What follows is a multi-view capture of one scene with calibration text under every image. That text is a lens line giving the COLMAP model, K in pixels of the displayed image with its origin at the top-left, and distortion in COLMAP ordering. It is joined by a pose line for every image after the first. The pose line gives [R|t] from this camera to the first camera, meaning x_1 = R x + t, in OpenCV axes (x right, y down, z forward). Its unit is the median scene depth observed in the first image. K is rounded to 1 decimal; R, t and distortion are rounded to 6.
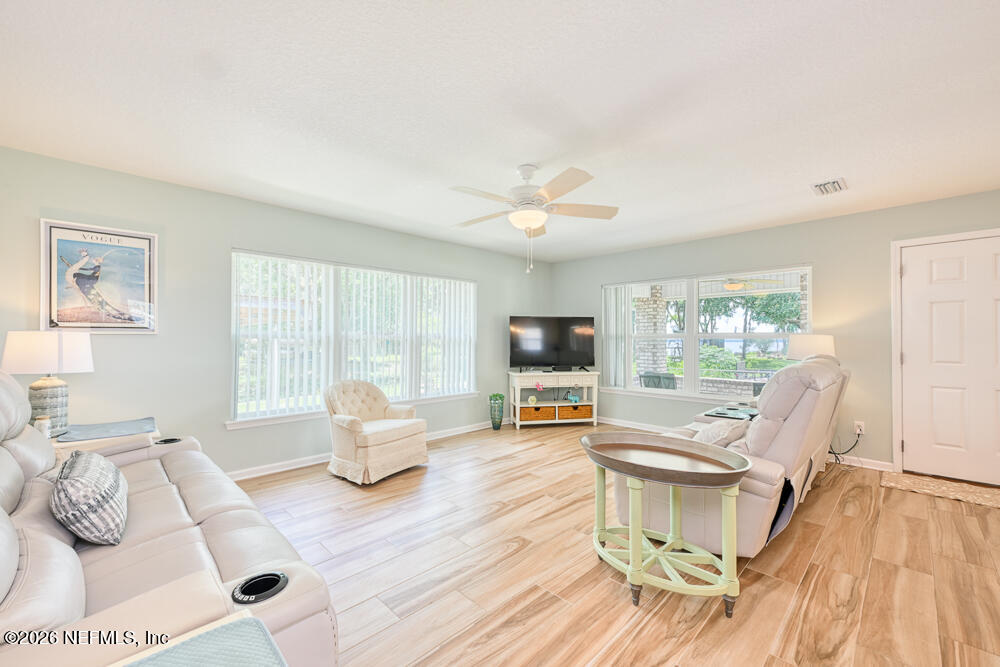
lens RADIAL K [[396.9, 0, 499.2], [0, 396.9, 341.2], [0, 0, 1]] dist [0.000315, 0.000008]
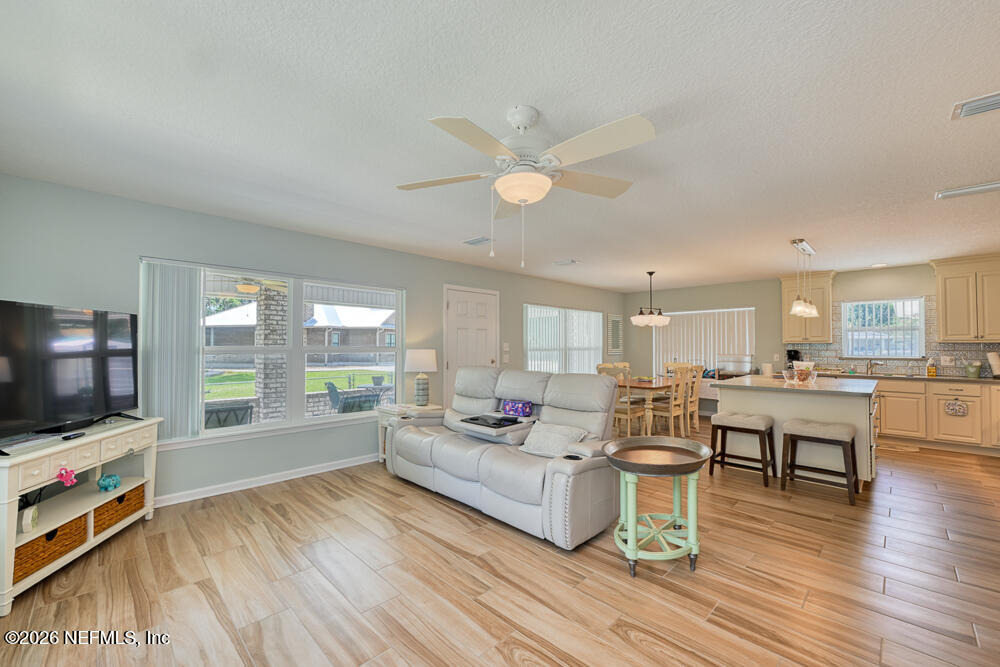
lens RADIAL K [[414.2, 0, 496.4], [0, 414.2, 341.9], [0, 0, 1]] dist [-0.000027, 0.000021]
pose [[-0.008442, 0.004054, 0.999956, -0.552219], [0.004217, 0.999983, -0.004019, -0.037751], [-0.999955, 0.004183, -0.008458, 0.917969]]
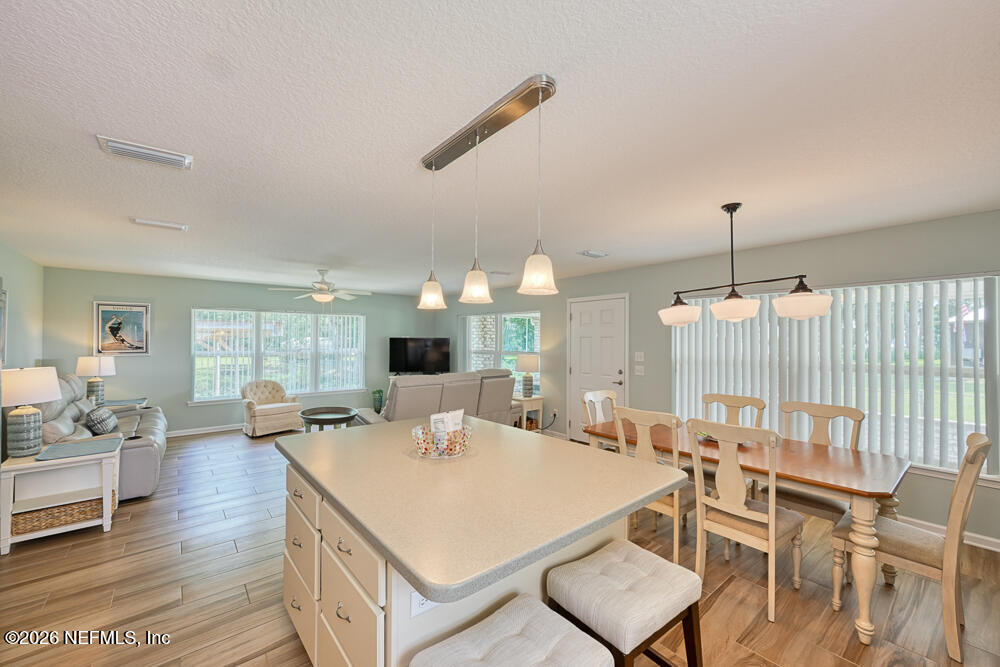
lens RADIAL K [[390.3, 0, 492.0], [0, 390.3, 340.6], [0, 0, 1]] dist [0.001256, 0.000263]
pose [[0.995094, 0.000067, -0.098934, 0.928754], [-0.000425, 0.999993, -0.003598, -0.078499], [0.098933, 0.003622, 0.995088, -0.687666]]
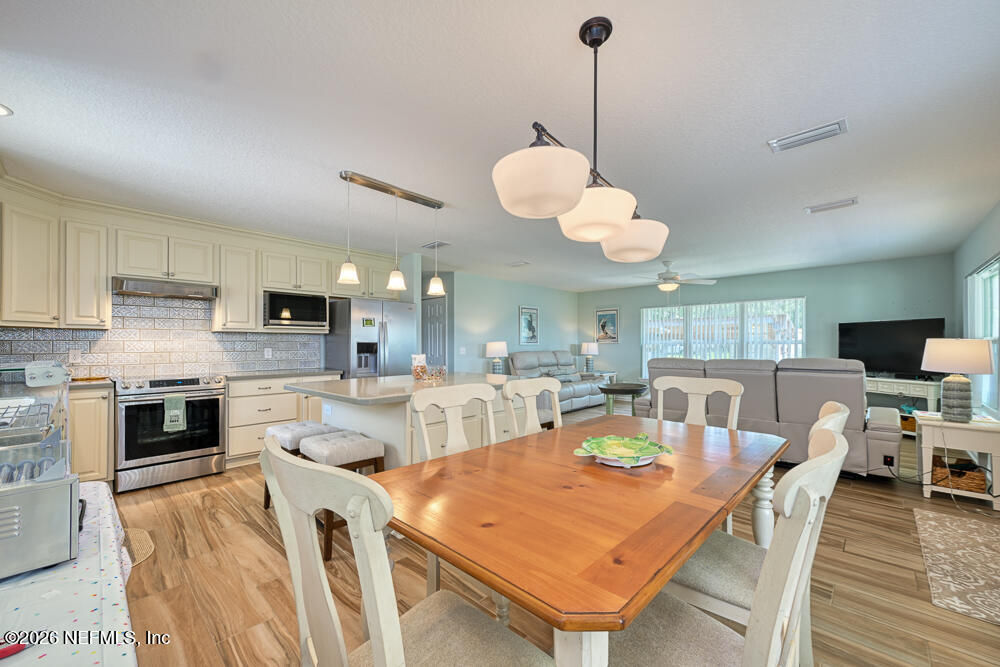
lens RADIAL K [[399.2, 0, 496.8], [0, 399.2, 345.3], [0, 0, 1]] dist [0.000325, 0.000196]
pose [[0.022094, -0.000900, -0.999755, 1.862798], [-0.004246, 0.999990, -0.000994, 0.004993], [0.999747, 0.004267, 0.022090, 0.063933]]
